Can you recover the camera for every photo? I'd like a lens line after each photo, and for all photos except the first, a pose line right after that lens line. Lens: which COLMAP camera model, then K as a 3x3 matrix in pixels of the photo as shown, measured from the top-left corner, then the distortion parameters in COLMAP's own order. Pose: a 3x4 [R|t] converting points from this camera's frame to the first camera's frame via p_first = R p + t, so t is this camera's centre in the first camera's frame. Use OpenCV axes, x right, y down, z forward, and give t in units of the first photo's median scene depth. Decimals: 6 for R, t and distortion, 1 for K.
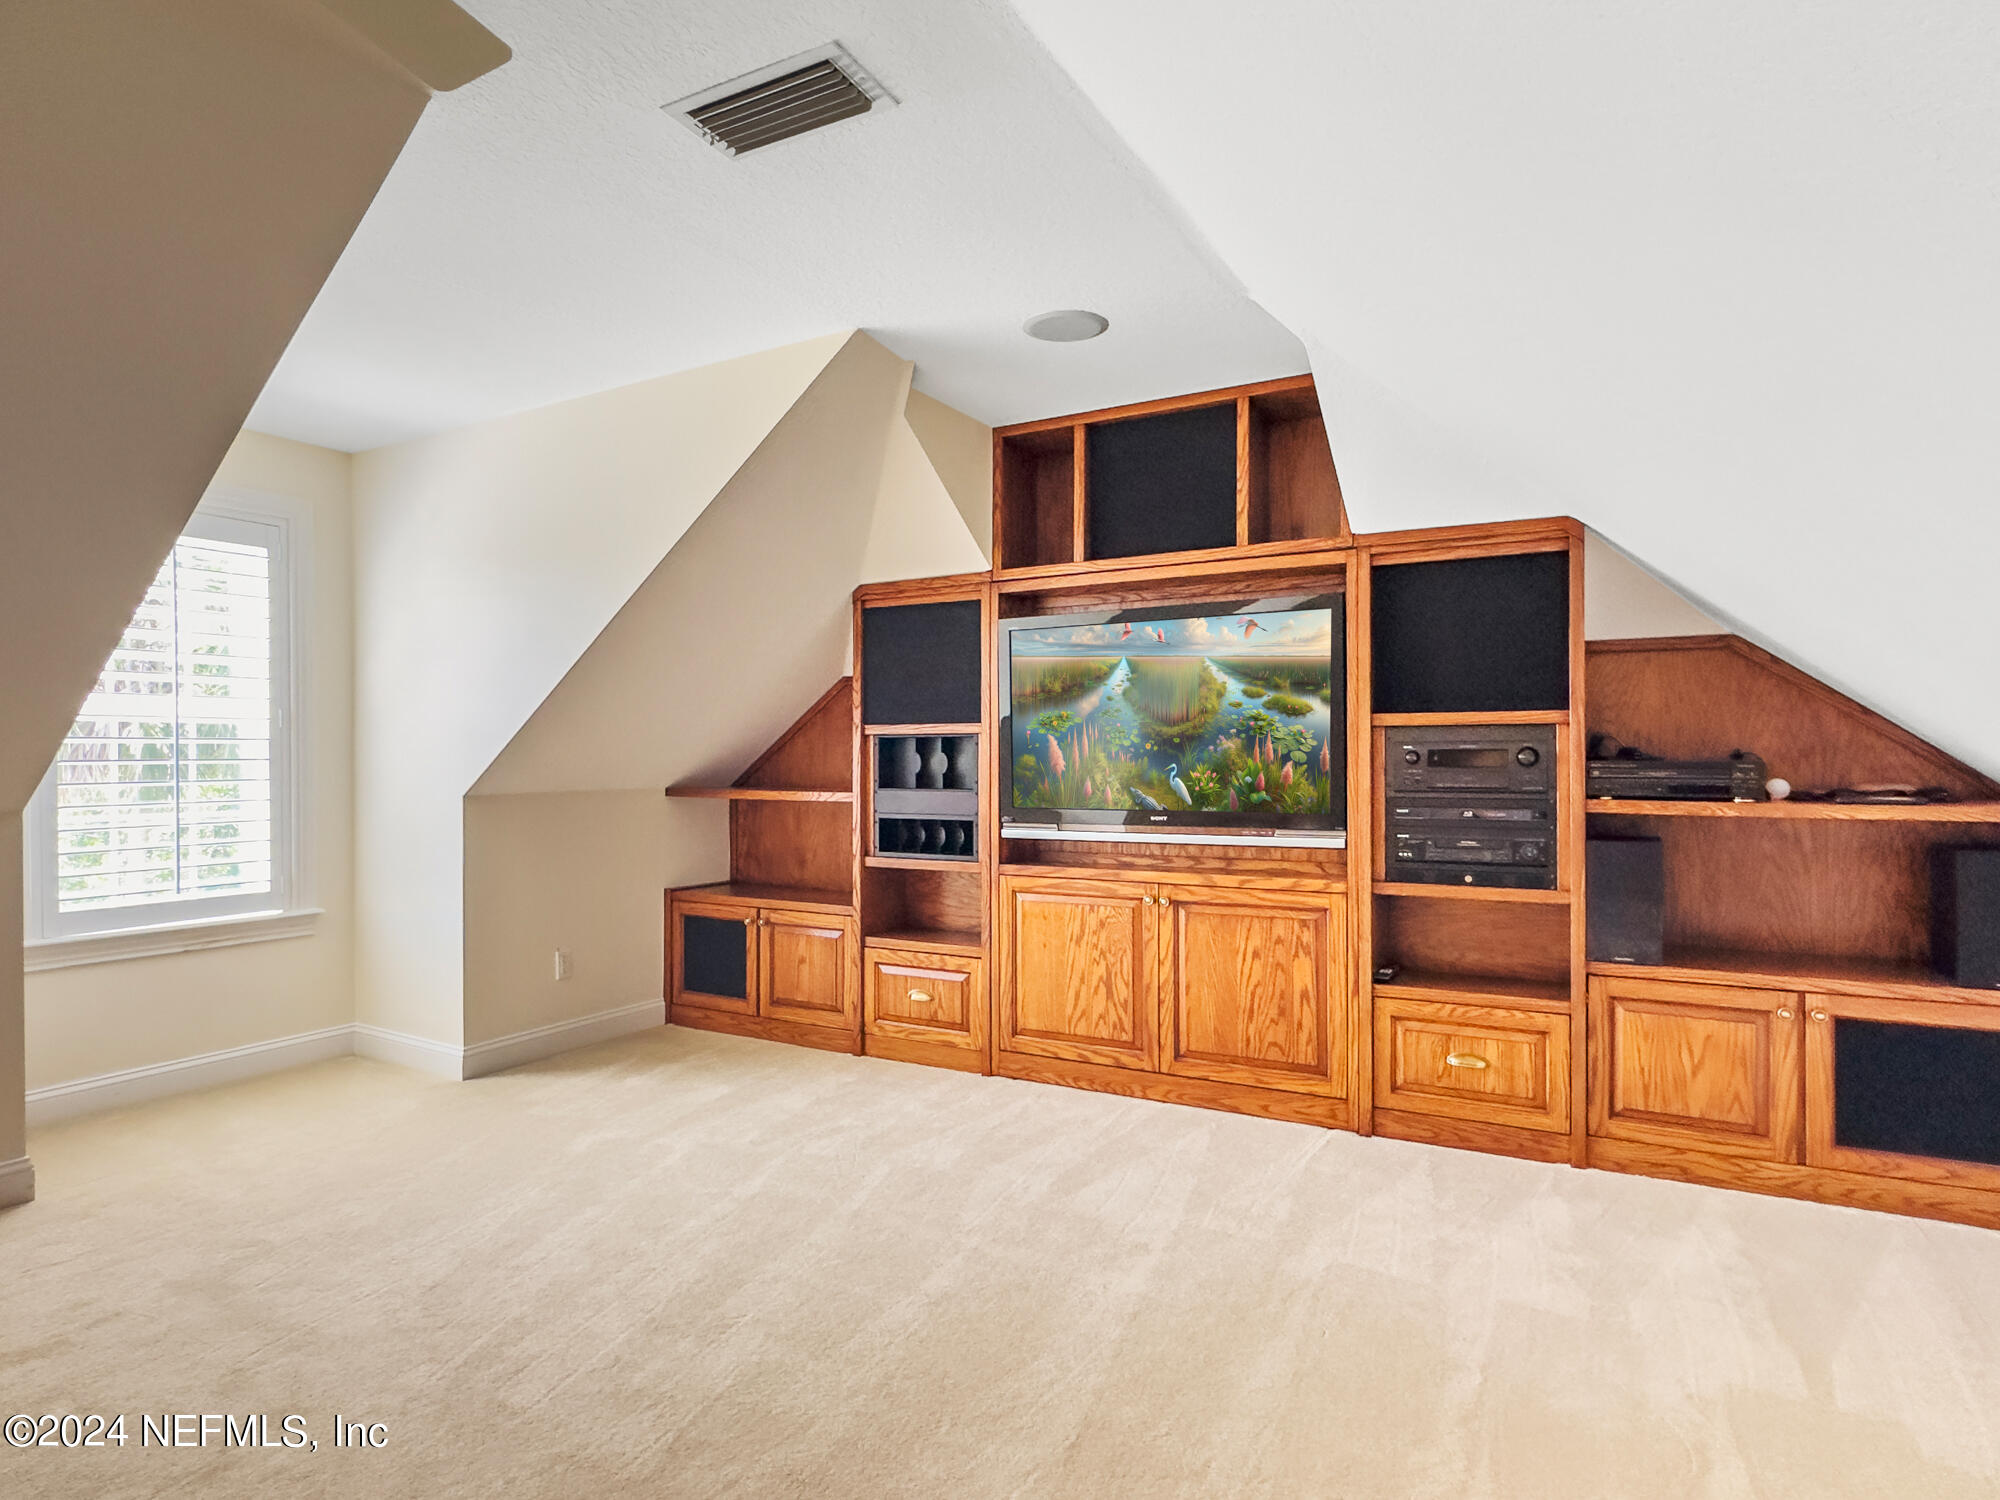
lens RADIAL K [[1161.7, 0, 1000.0], [0, 1161.7, 750.0], [0, 0, 1]] dist [-0.003450, -0.000304]
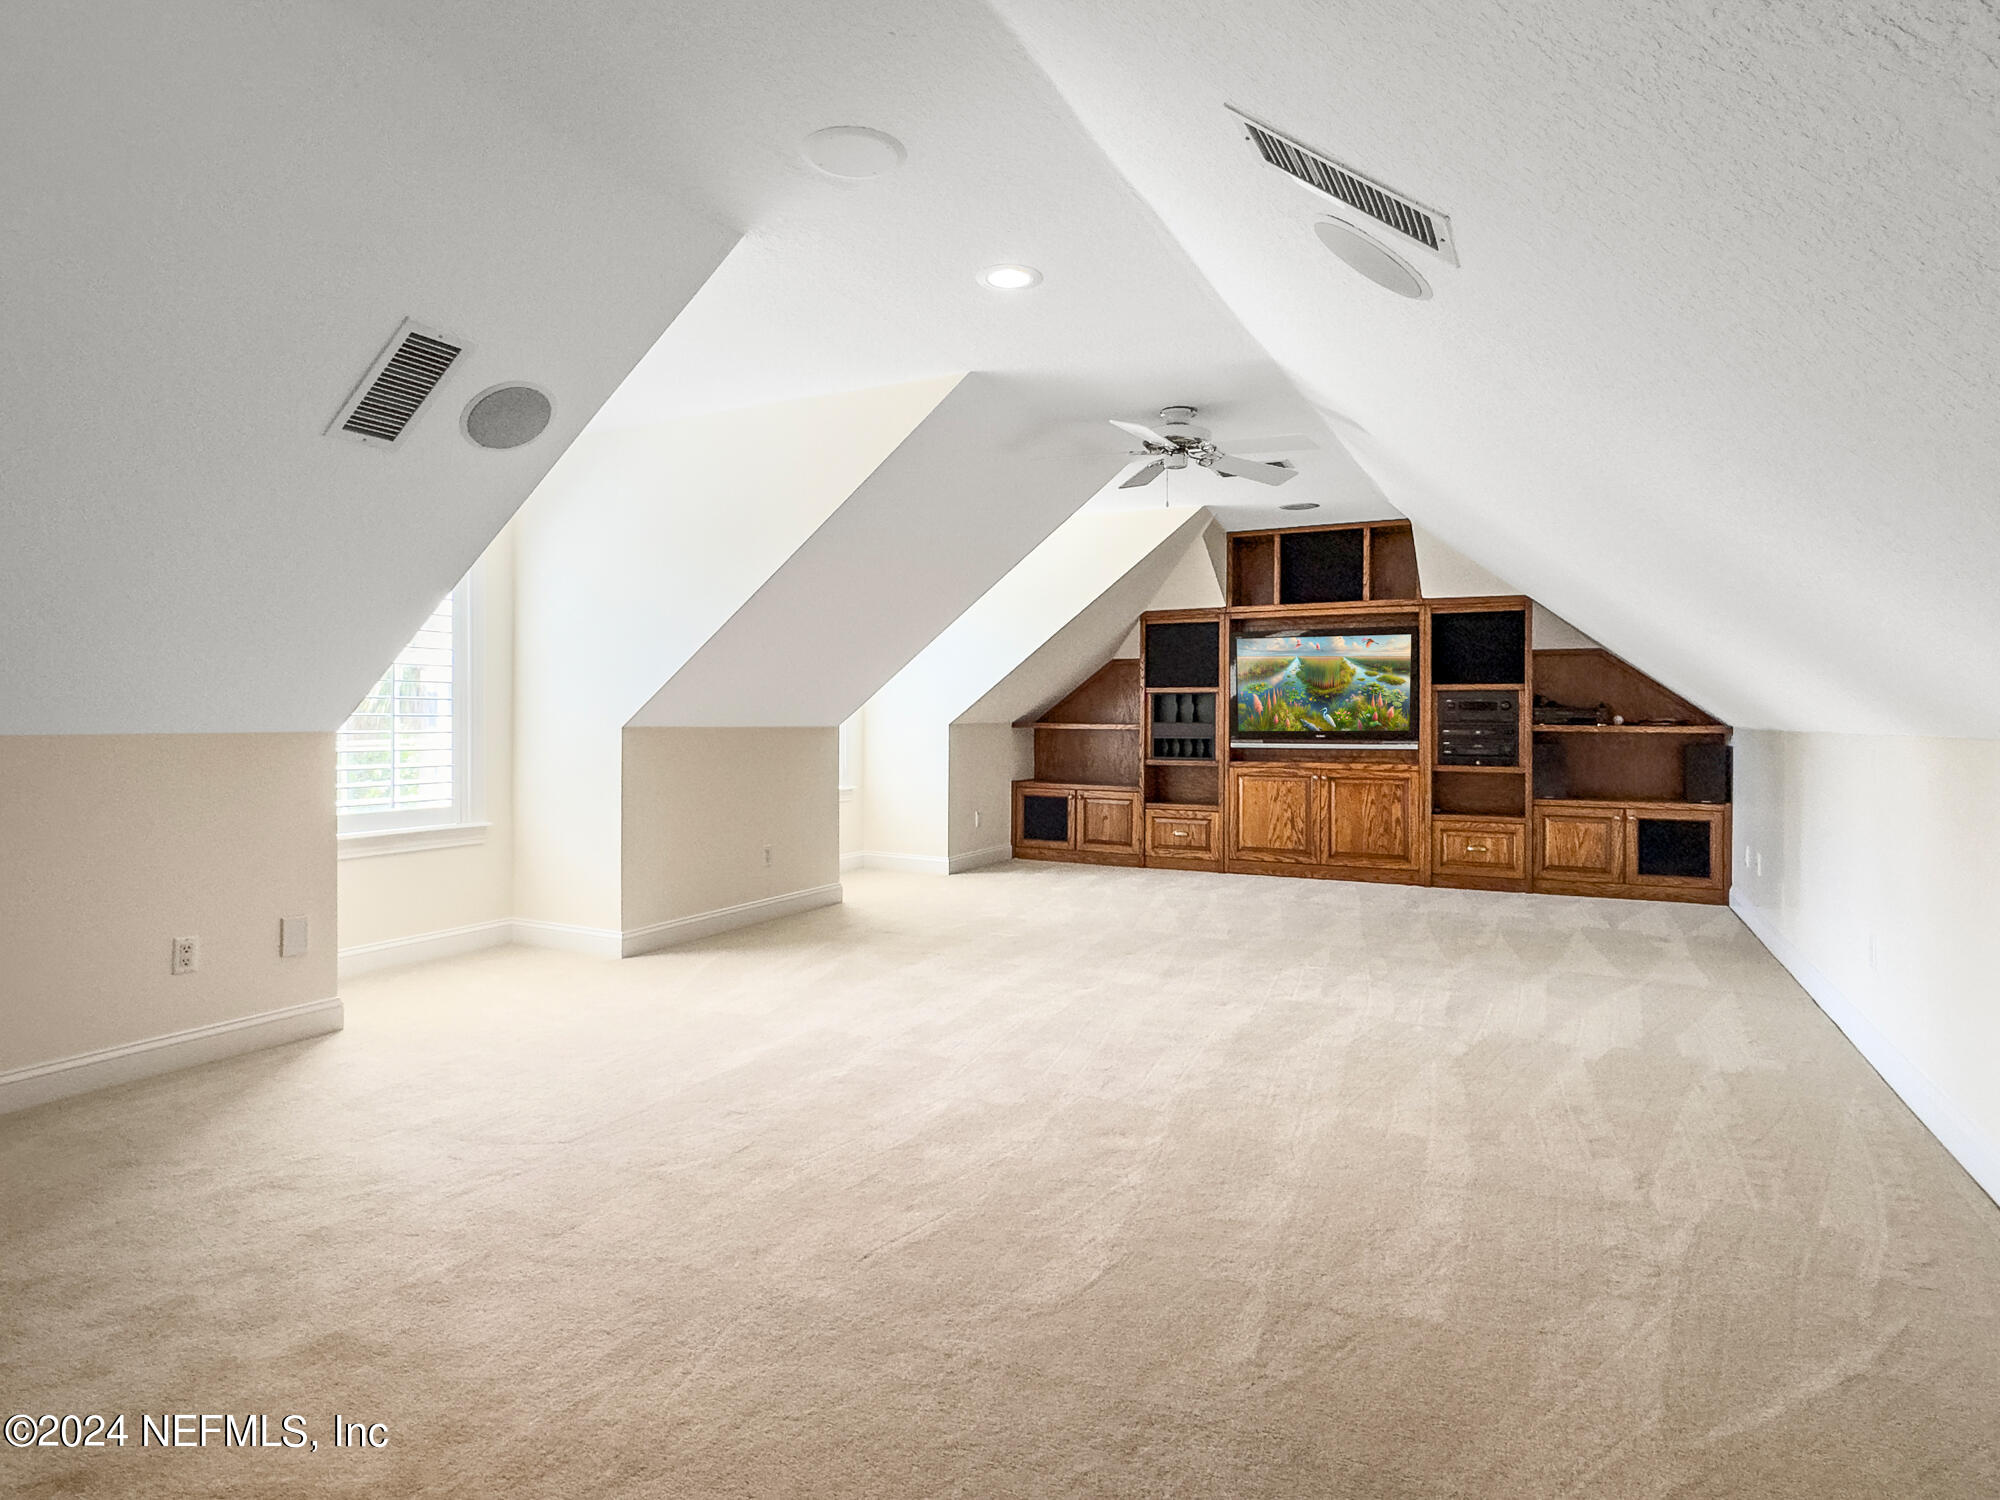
lens RADIAL K [[1146.6, 0, 1011.8], [0, 1146.6, 696.9], [0, 0, 1]] dist [-0.004320, -0.000976]
pose [[0.997411, -0.007590, 0.071512, -0.551596], [0.006372, 0.999831, 0.017237, -0.047217], [-0.071630, -0.016736, 0.997291, -0.950291]]
